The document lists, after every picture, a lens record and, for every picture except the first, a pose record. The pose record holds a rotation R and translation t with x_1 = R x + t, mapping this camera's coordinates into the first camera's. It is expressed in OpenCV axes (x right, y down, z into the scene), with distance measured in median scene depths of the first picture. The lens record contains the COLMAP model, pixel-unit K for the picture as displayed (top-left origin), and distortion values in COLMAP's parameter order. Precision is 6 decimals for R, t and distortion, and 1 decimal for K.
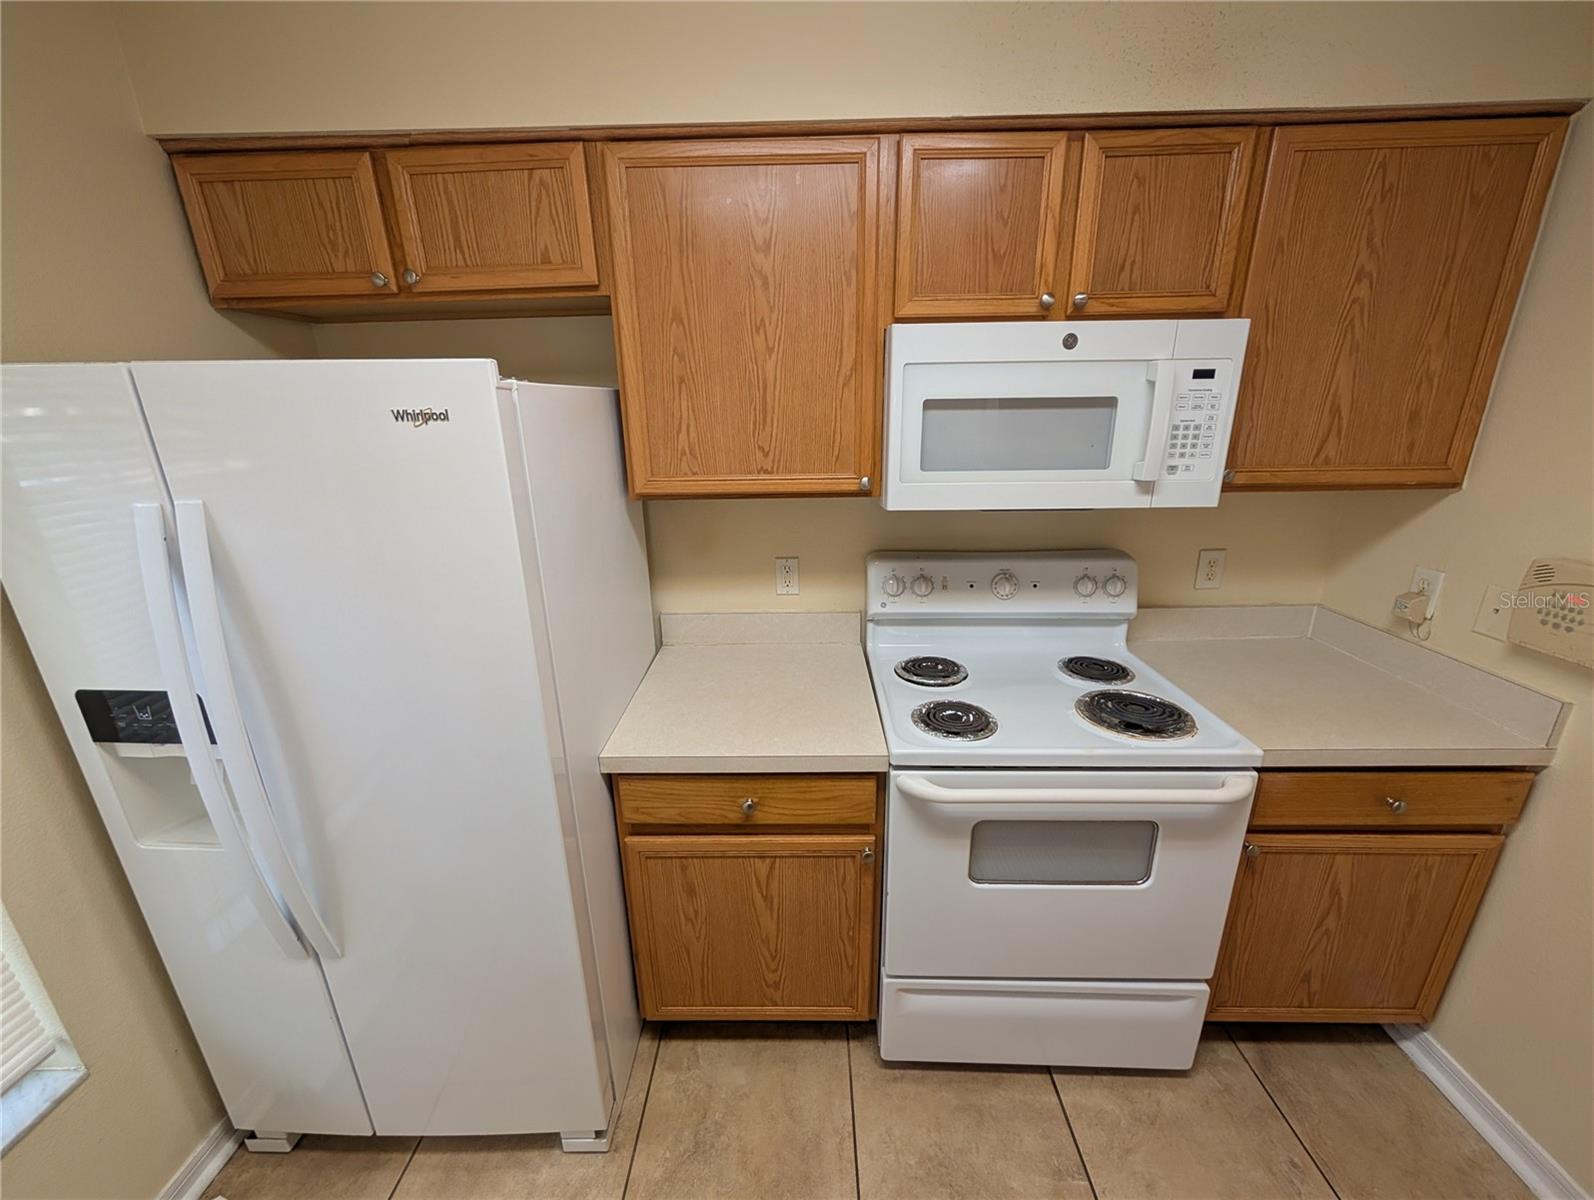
lens RADIAL K [[604.3, 0, 797.3], [0, 604.3, 592.4], [0, 0, 1]] dist [-0.002985, 0.000076]
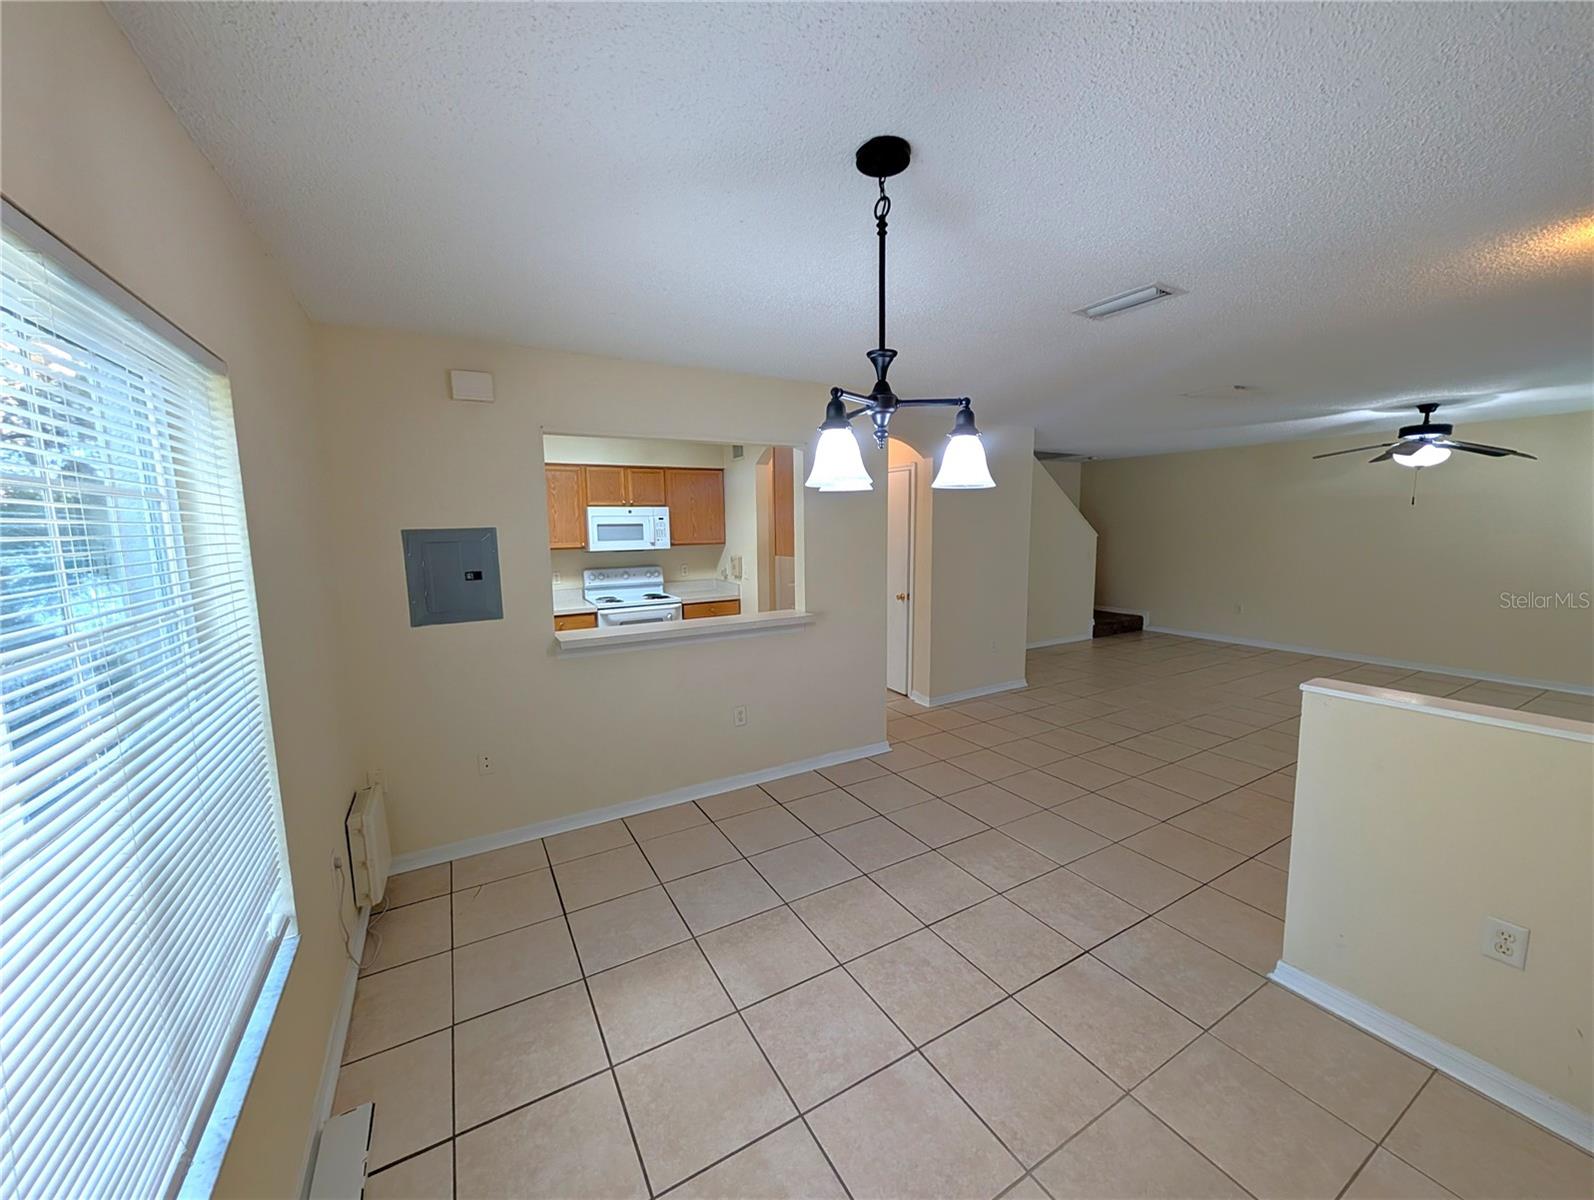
lens RADIAL K [[604.3, 0, 799.1], [0, 604.3, 593.0], [0, 0, 1]] dist [-0.002985, 0.000076]
pose [[0.858565, -0.055966, 0.509641, -0.729486], [0.147275, 0.979053, -0.140591, 0.918356], [-0.491097, 0.195764, 0.848823, -3.070453]]
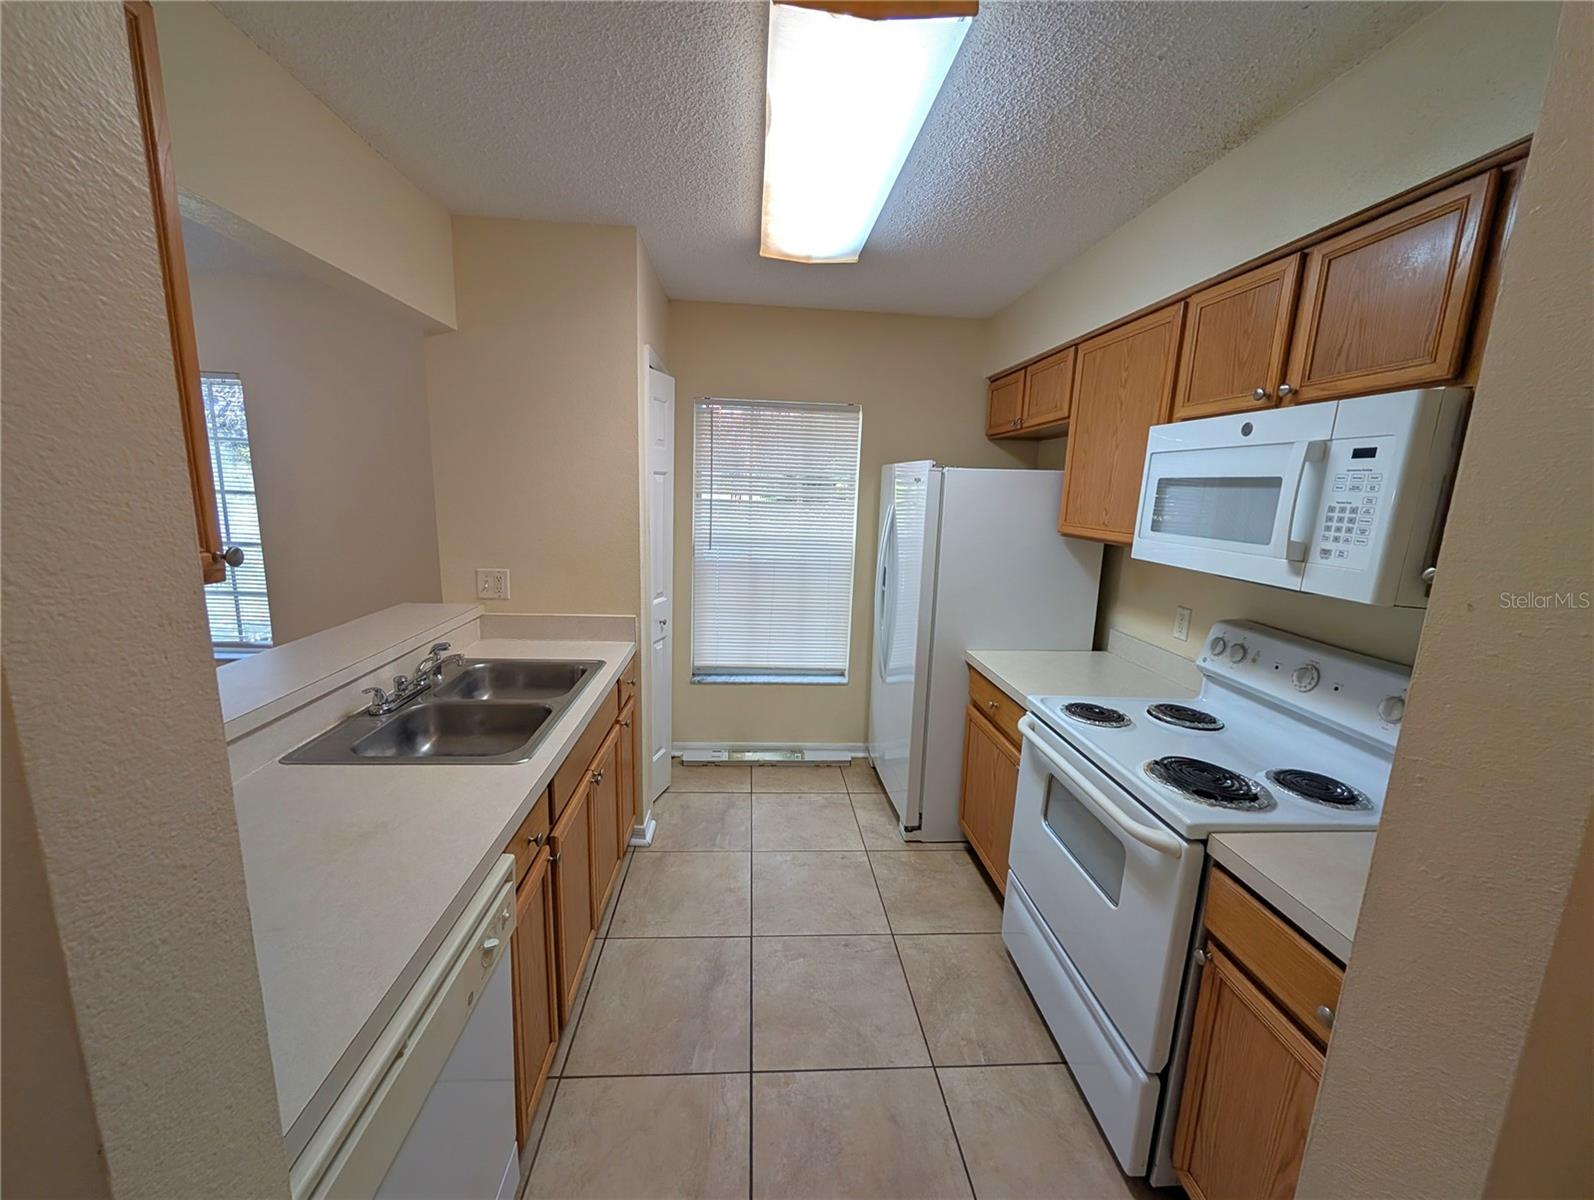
lens RADIAL K [[604.3, 0, 792.7], [0, 604.3, 592.9], [0, 0, 1]] dist [-0.002985, 0.000076]
pose [[0.085663, 0.193592, -0.977335, 1.480639], [-0.324954, 0.932729, 0.156275, -0.027304], [0.941842, 0.304202, 0.142809, 0.121144]]
